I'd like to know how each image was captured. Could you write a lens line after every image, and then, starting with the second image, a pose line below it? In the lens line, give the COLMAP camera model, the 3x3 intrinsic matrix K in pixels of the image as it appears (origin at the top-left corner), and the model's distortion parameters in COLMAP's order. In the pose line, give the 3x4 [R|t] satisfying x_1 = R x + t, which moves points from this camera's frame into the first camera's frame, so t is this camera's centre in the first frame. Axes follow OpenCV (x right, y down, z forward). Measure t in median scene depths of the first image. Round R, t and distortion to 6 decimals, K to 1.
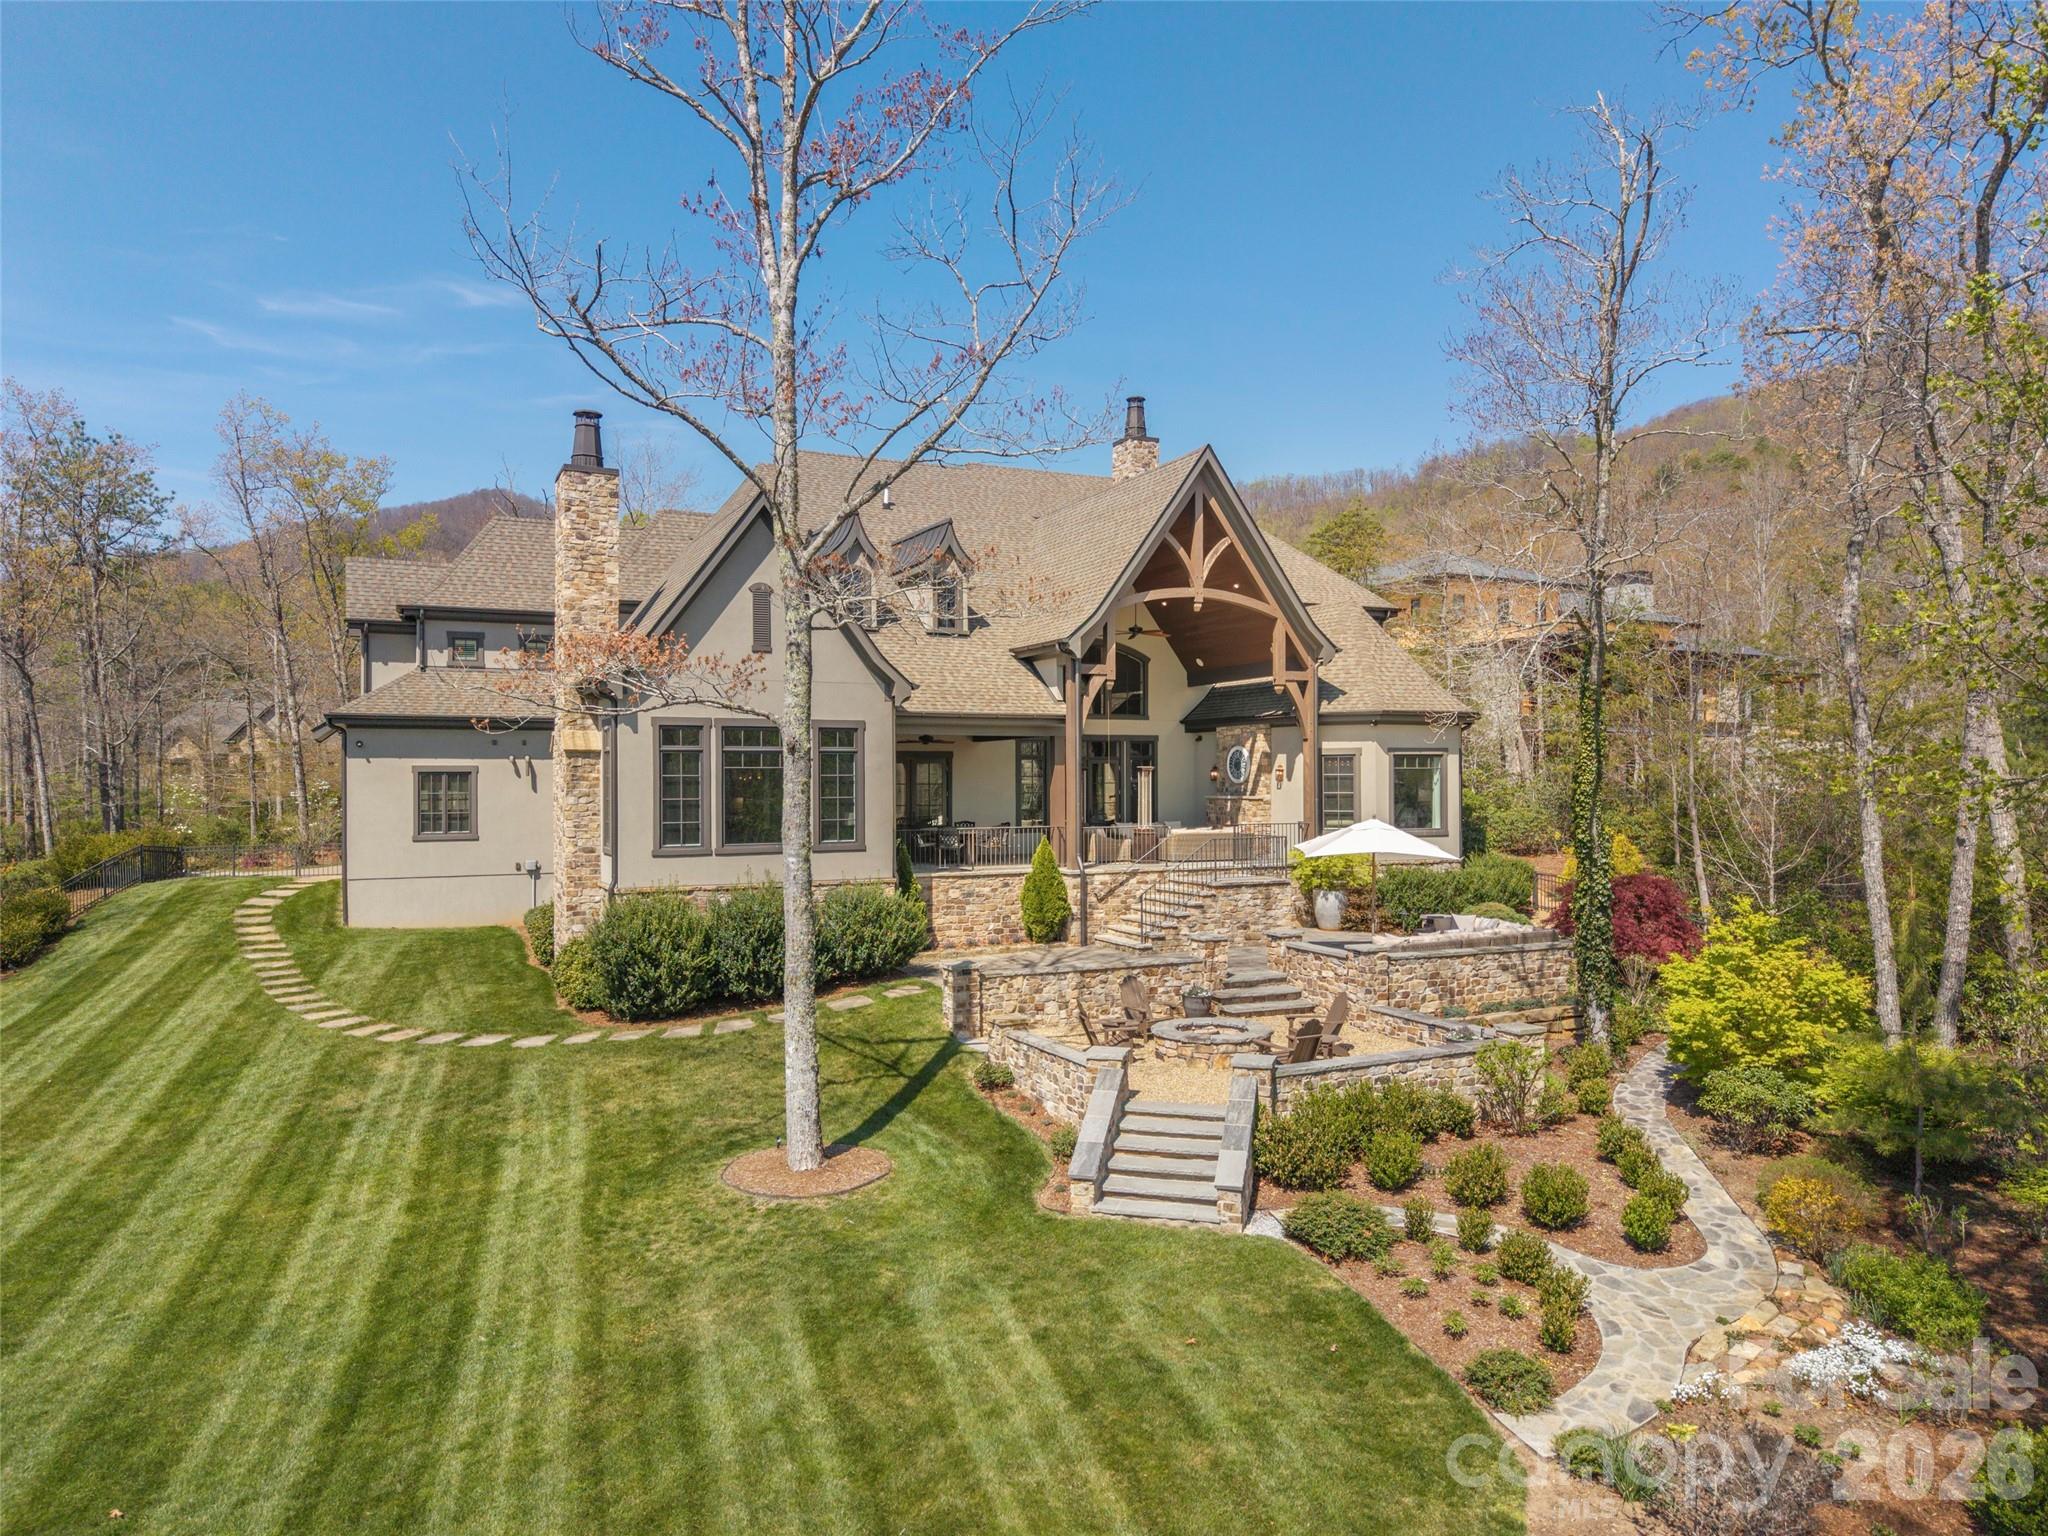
lens RADIAL K [[1397.0, 0, 1024.0], [0, 1397.0, 768.0], [0, 0, 1]] dist [0.032431, -0.000143]
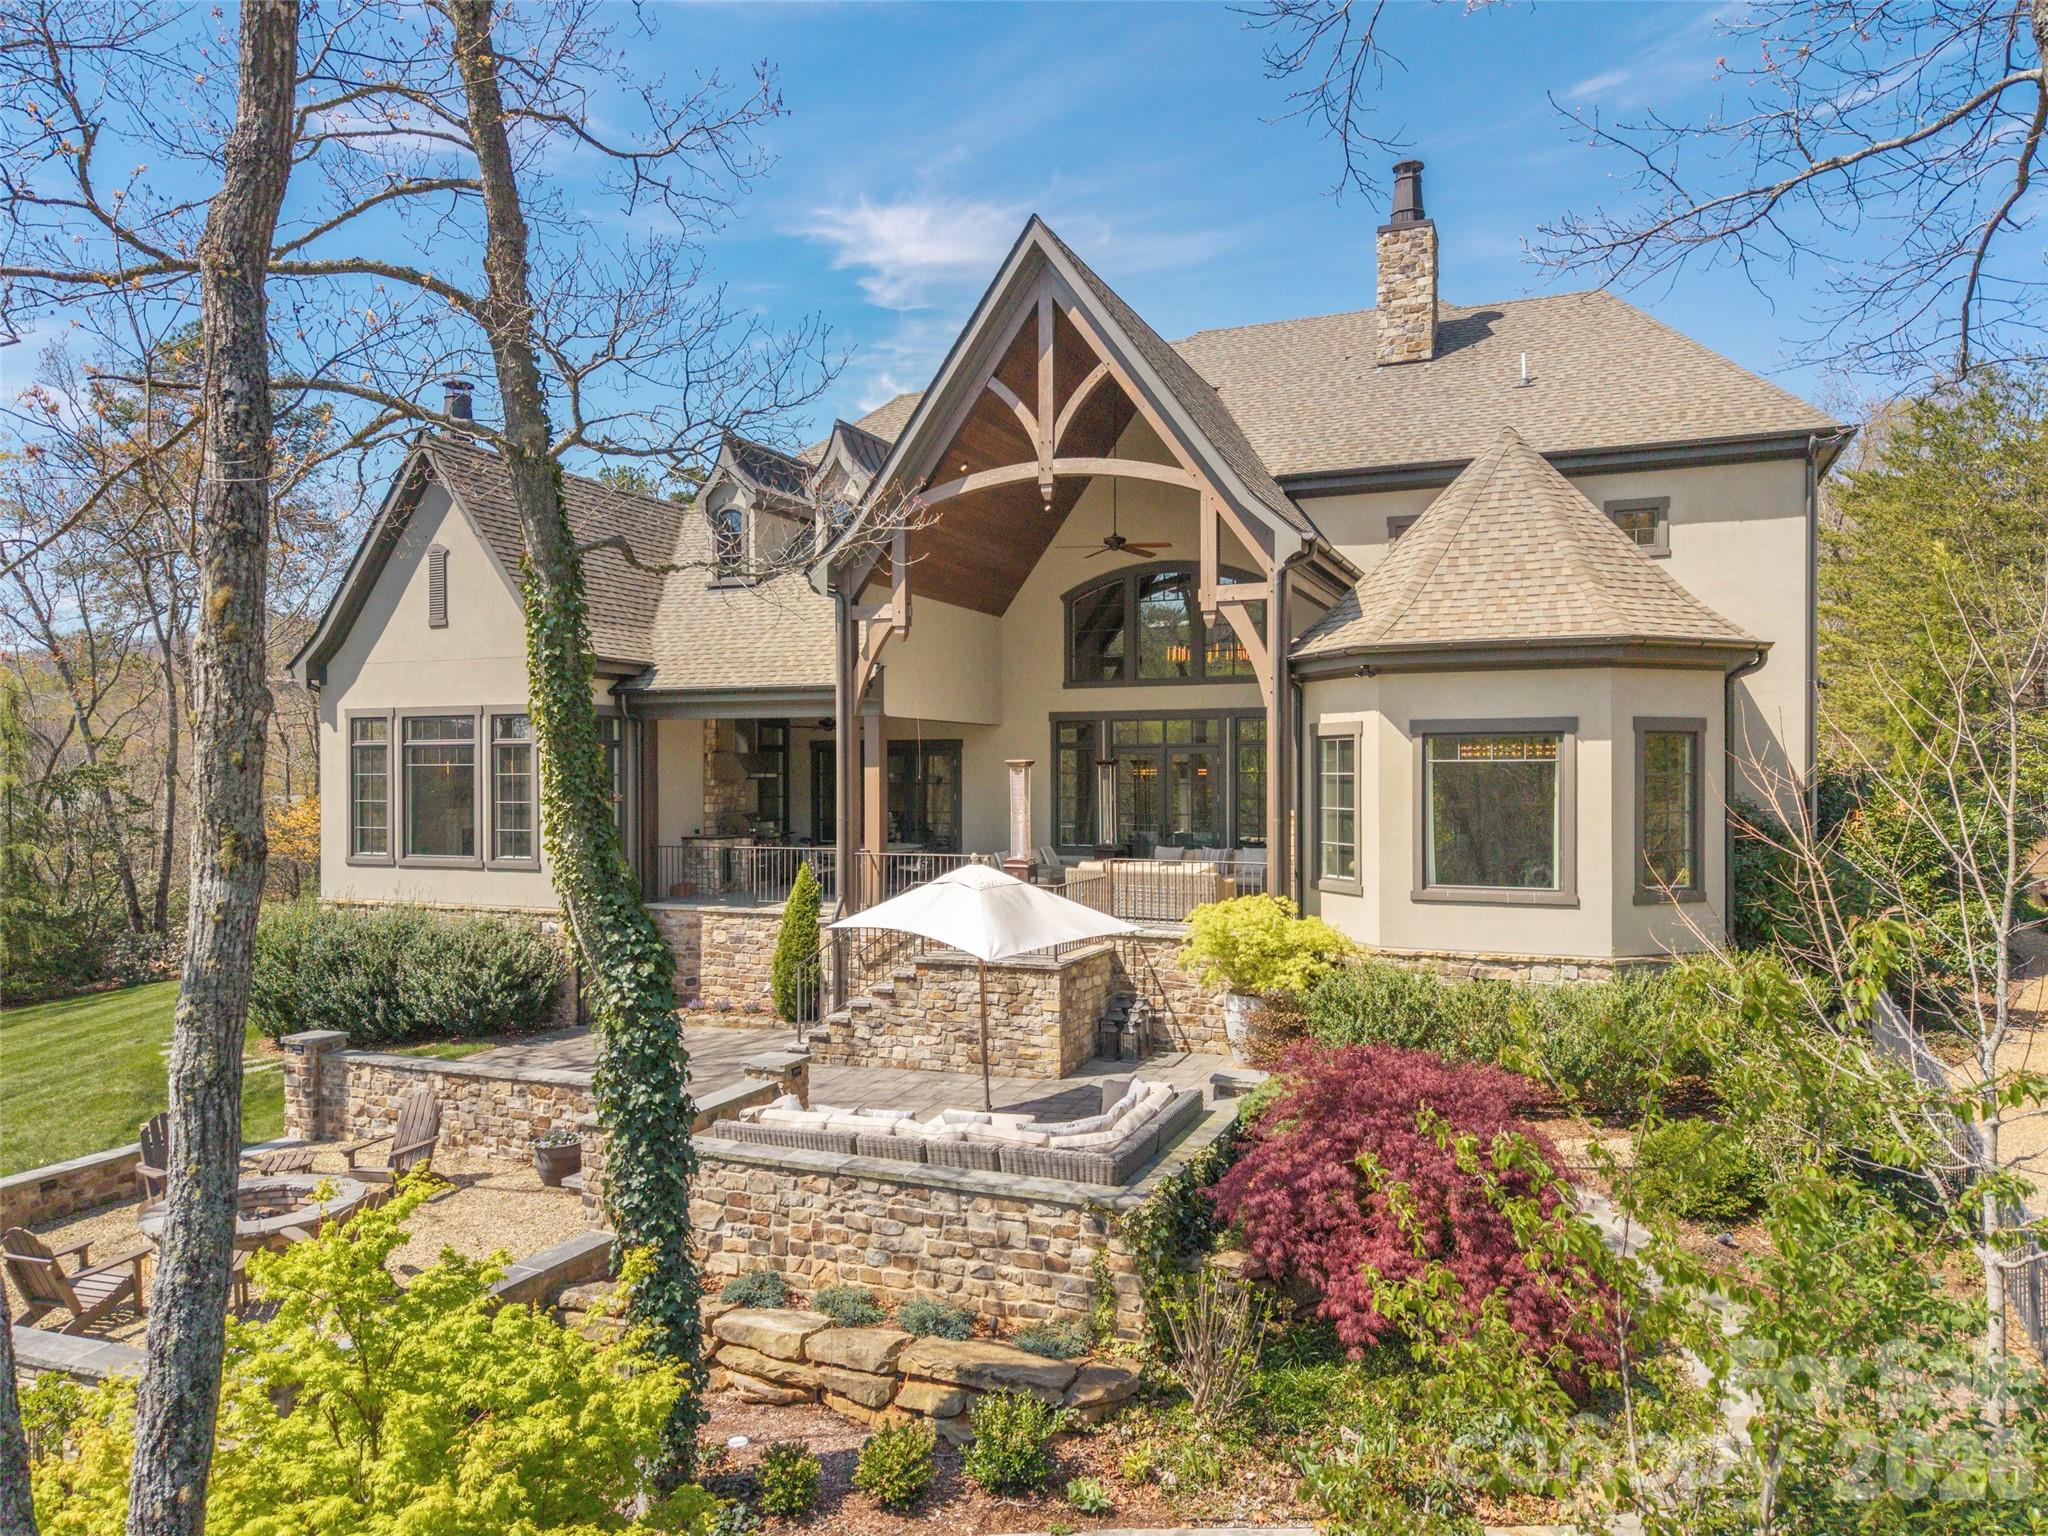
lens RADIAL K [[1383.2, 0, 1024.0], [0, 1383.2, 768.0], [0, 0, 1]] dist [0.010584, 0.000613]
pose [[0.664589, 0.000465, -0.747209, 0.590809], [0.005916, 0.999965, 0.005884, -0.001360], [0.747186, -0.008331, 0.664563, 0.631681]]
